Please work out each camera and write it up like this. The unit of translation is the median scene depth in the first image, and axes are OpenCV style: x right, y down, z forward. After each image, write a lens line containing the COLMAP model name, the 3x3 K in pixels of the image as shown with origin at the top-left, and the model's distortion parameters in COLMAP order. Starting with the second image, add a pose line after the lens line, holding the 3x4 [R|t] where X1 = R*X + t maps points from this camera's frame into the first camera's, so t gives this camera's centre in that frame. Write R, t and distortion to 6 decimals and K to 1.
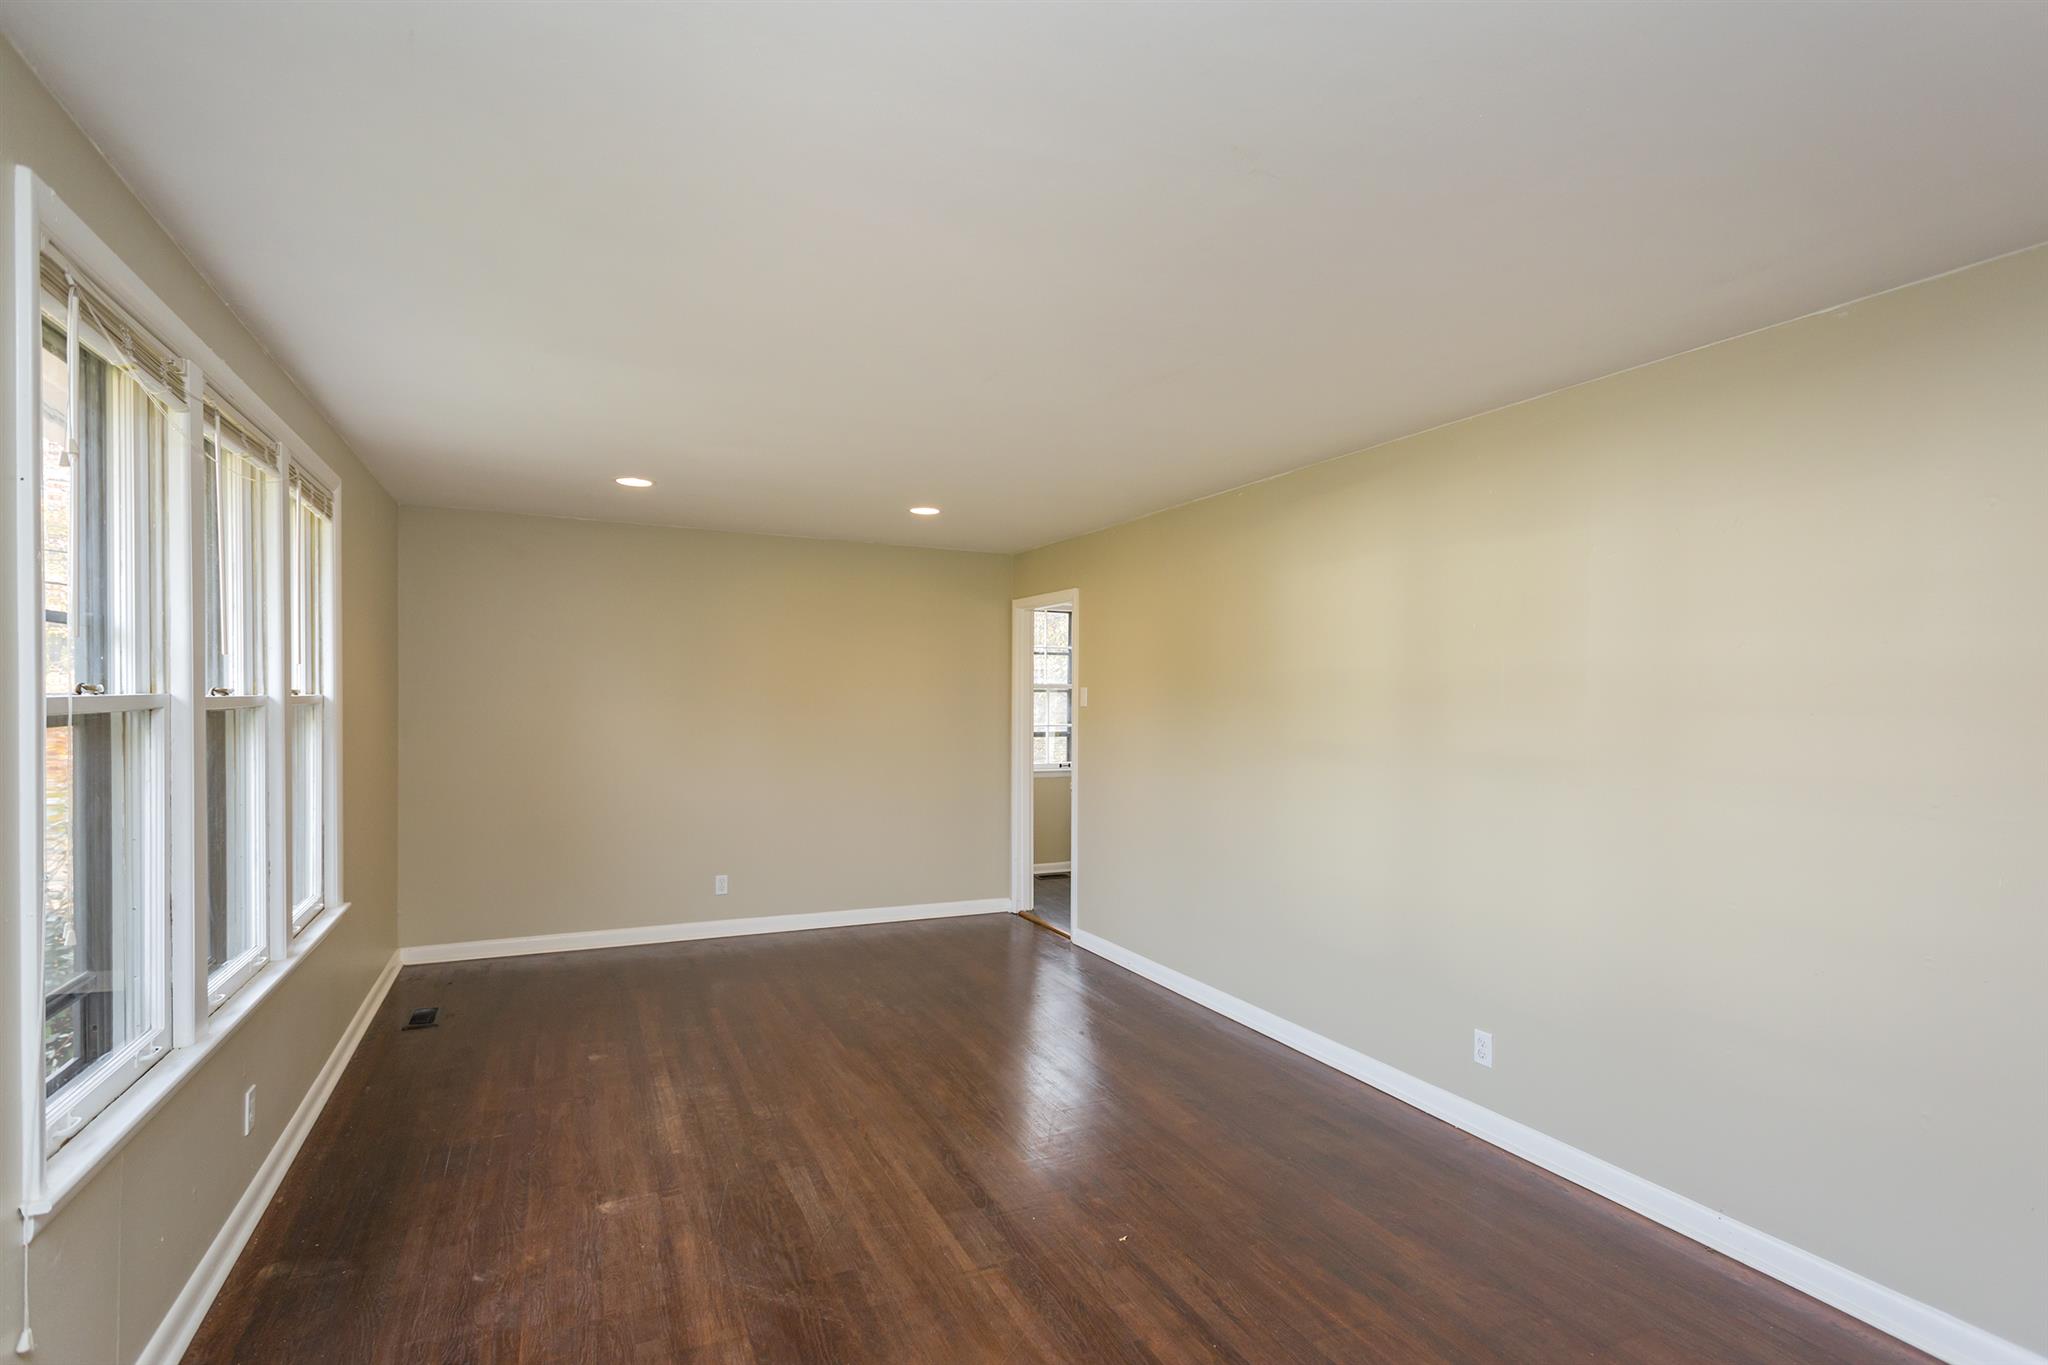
lens RADIAL K [[994.6, 0, 1027.5], [0, 994.6, 688.1], [0, 0, 1]] dist [0.000774, 0.000472]
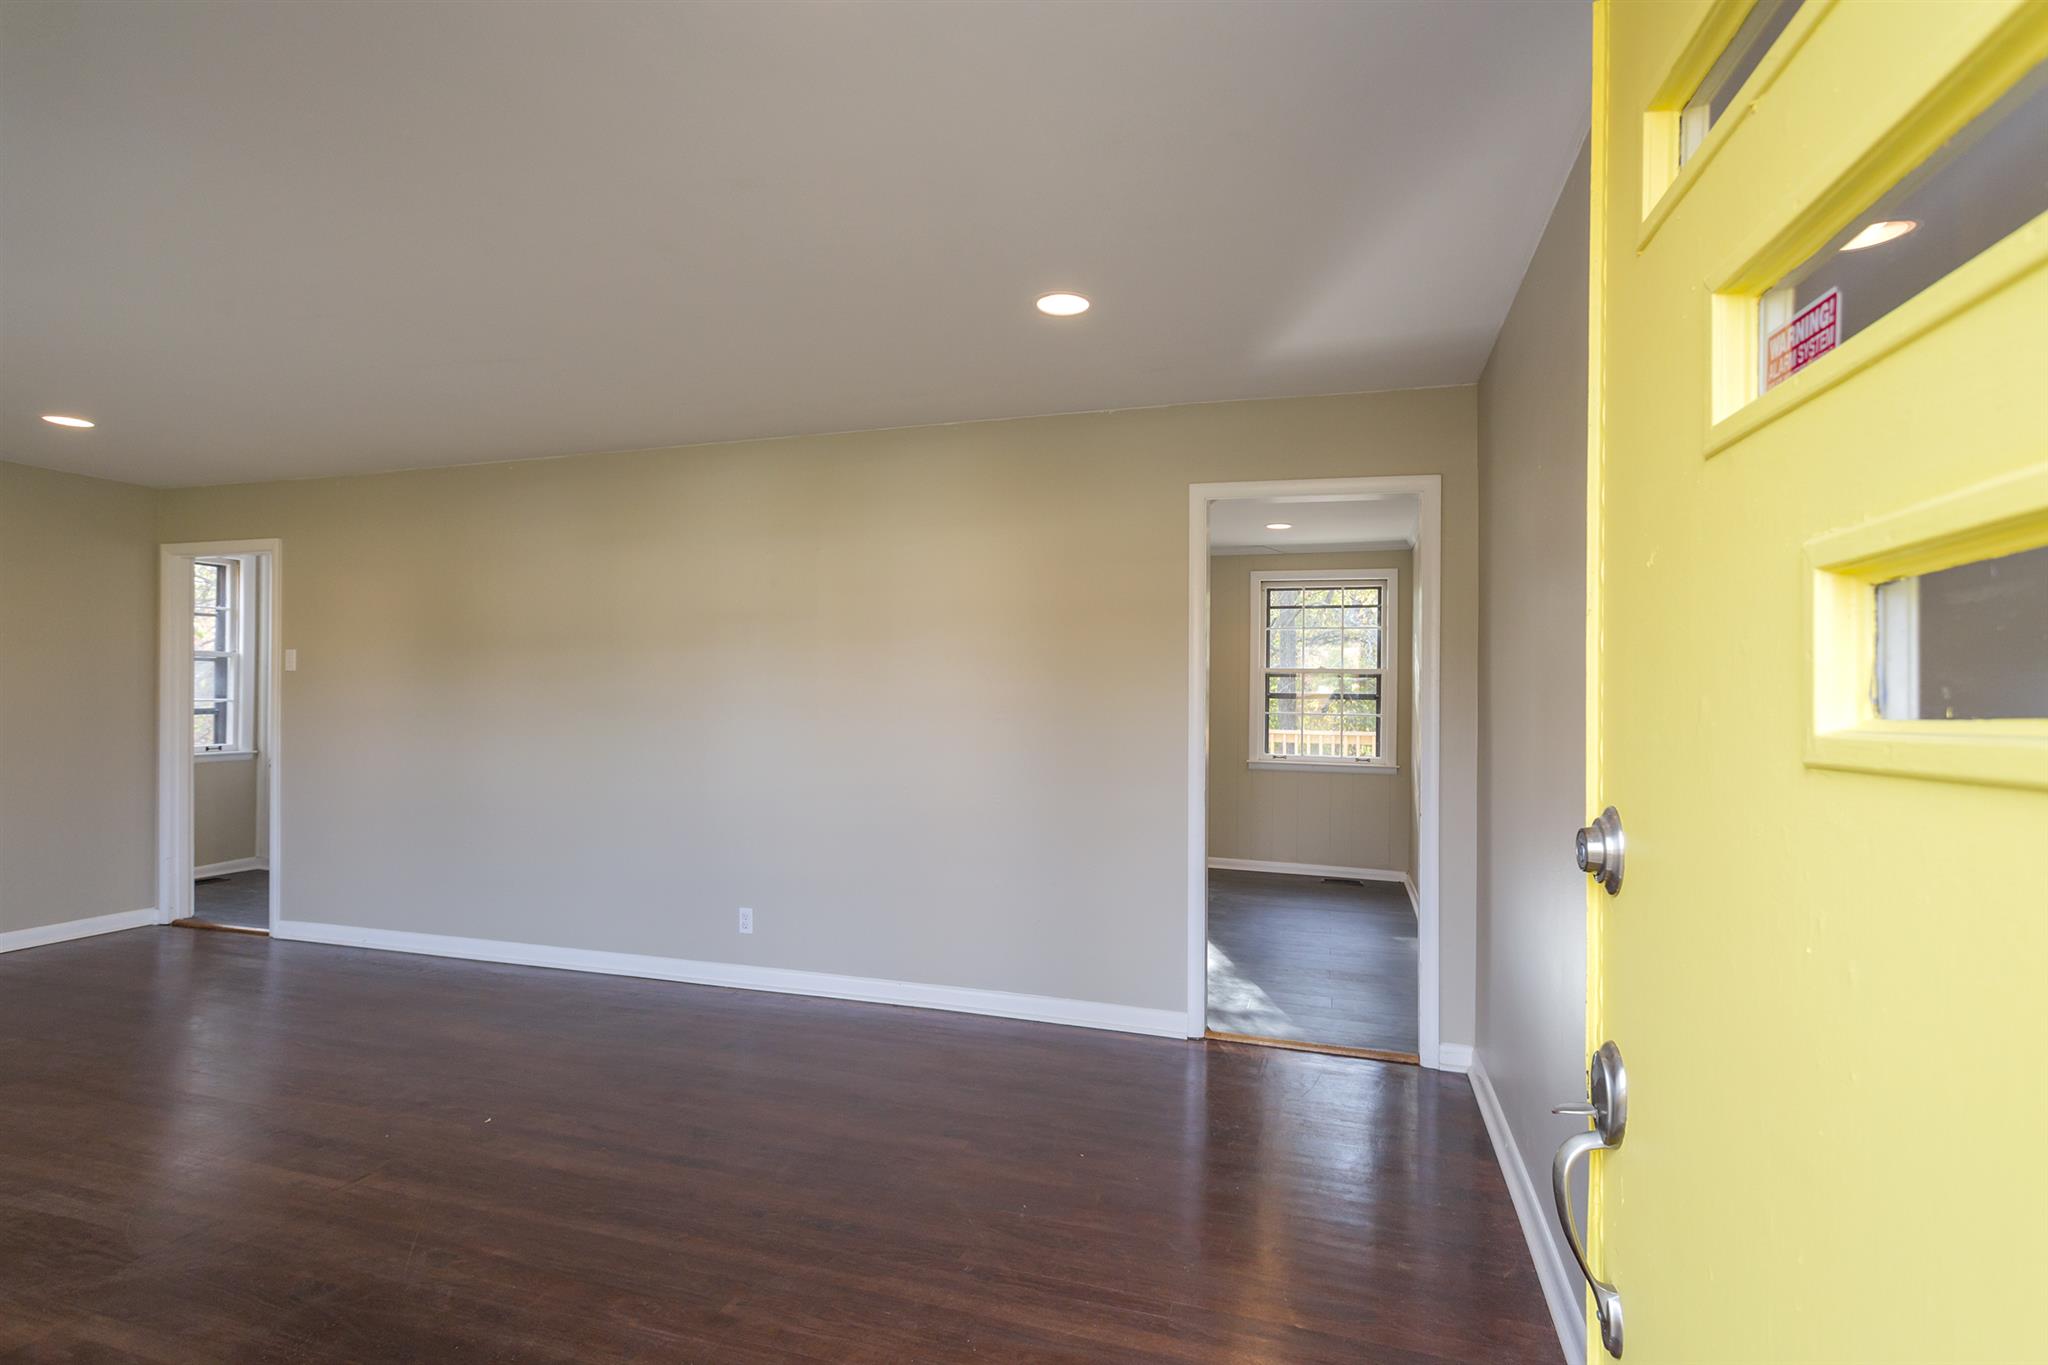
lens RADIAL K [[994.6, 0, 1027.5], [0, 994.6, 688.1], [0, 0, 1]] dist [0.000774, 0.000472]
pose [[0.687208, -0.004184, 0.726448, -0.175551], [-0.003042, 0.999958, 0.008636, 0.030354], [-0.726454, -0.008145, 0.687167, -0.125358]]
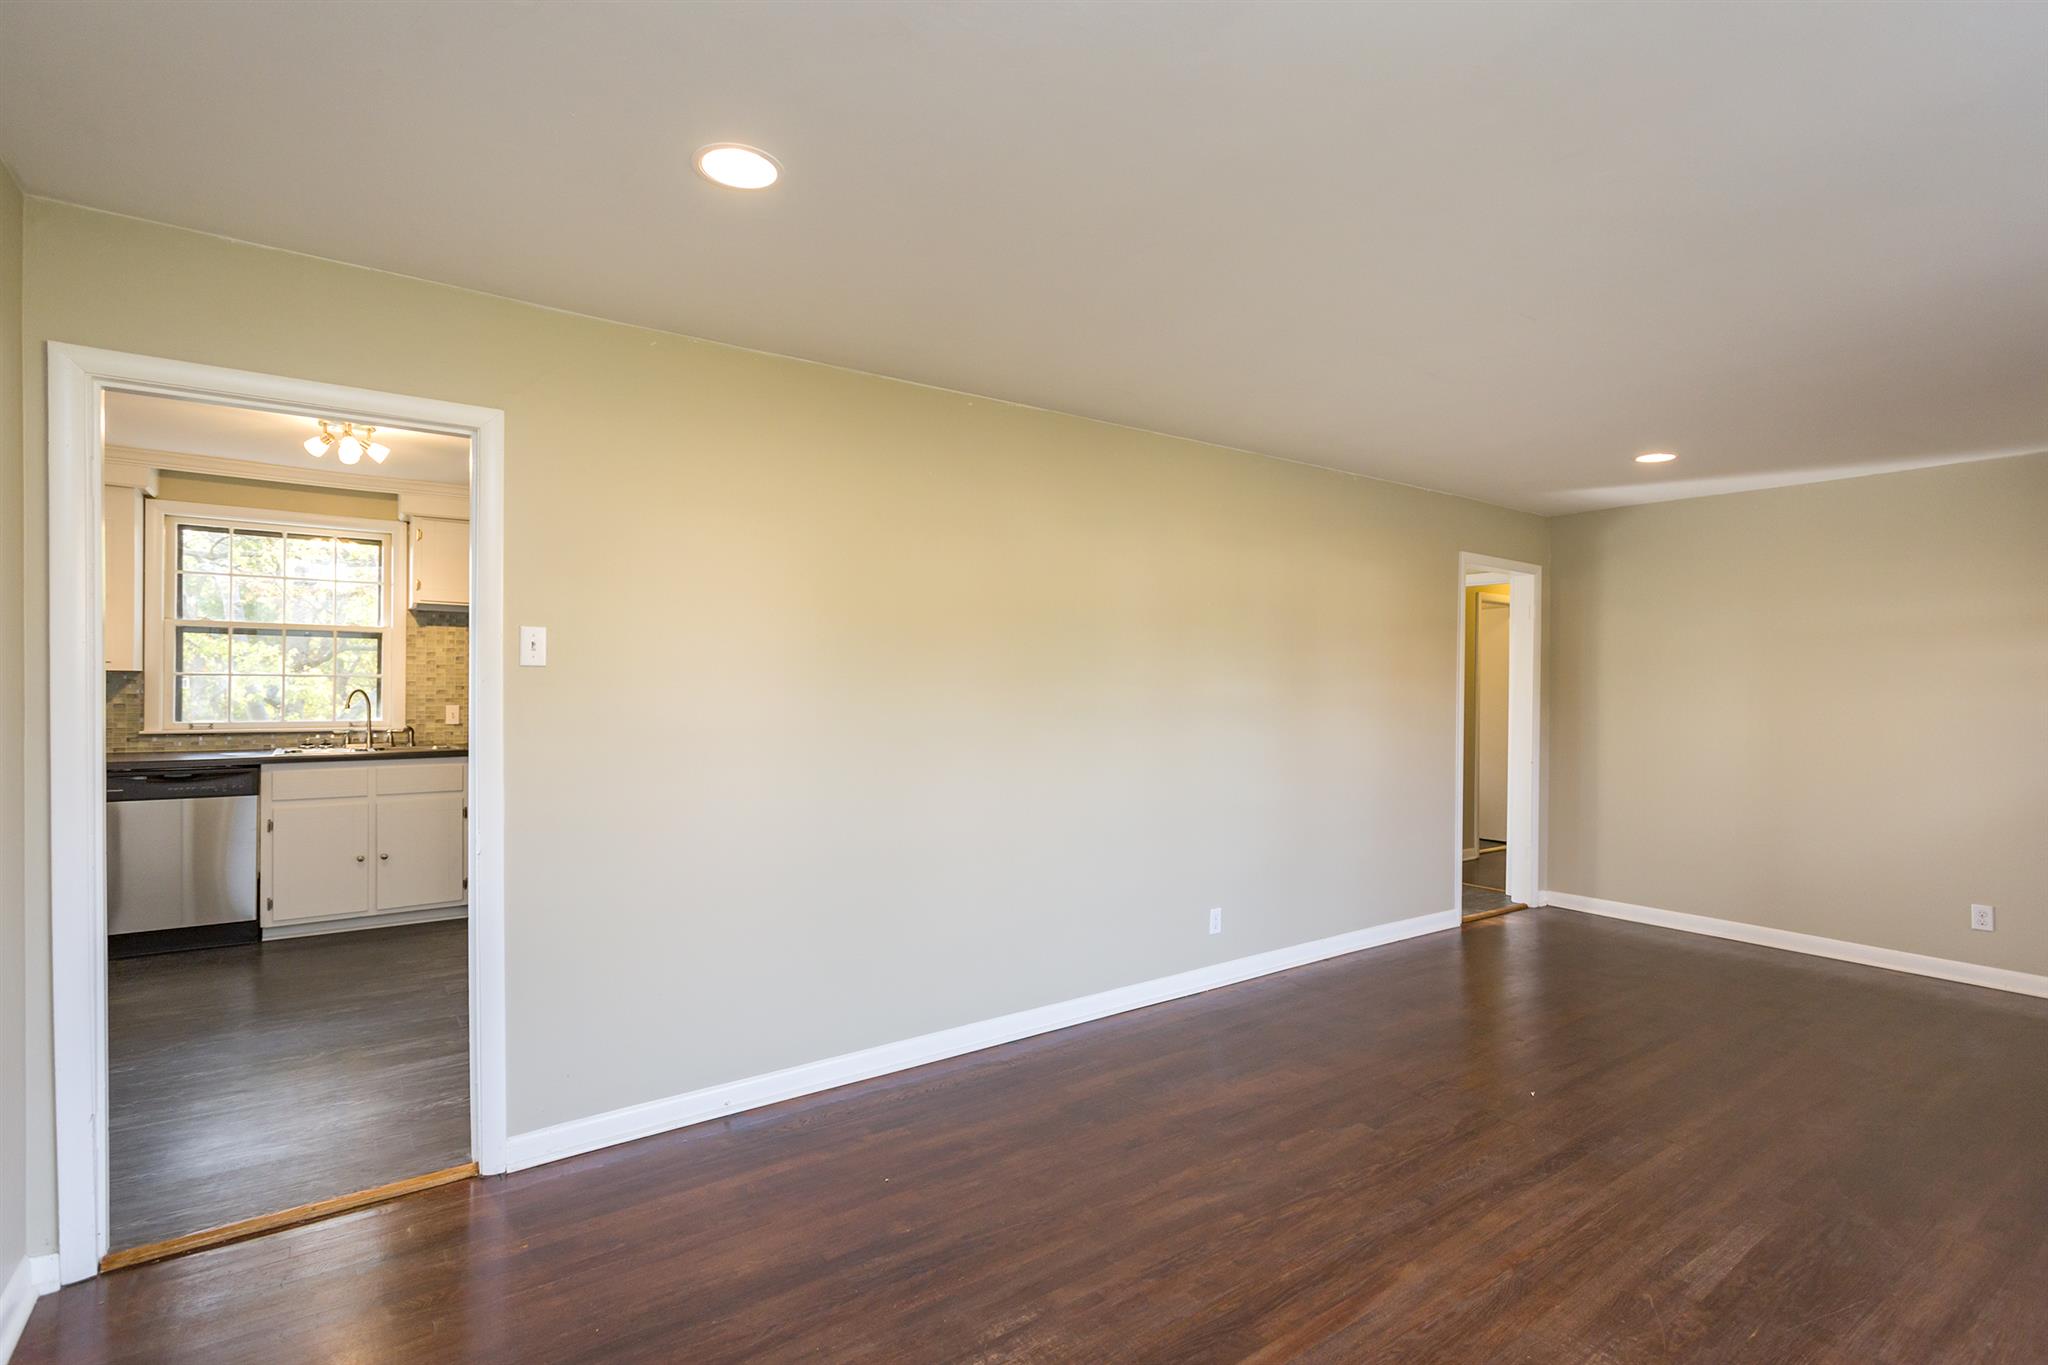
lens RADIAL K [[994.6, 0, 1027.5], [0, 994.6, 688.1], [0, 0, 1]] dist [0.000774, 0.000472]
pose [[-0.185429, -0.020194, 0.982450, -0.580407], [-0.015351, 0.999726, 0.017651, 0.022392], [-0.982538, -0.011808, -0.185688, 1.092249]]
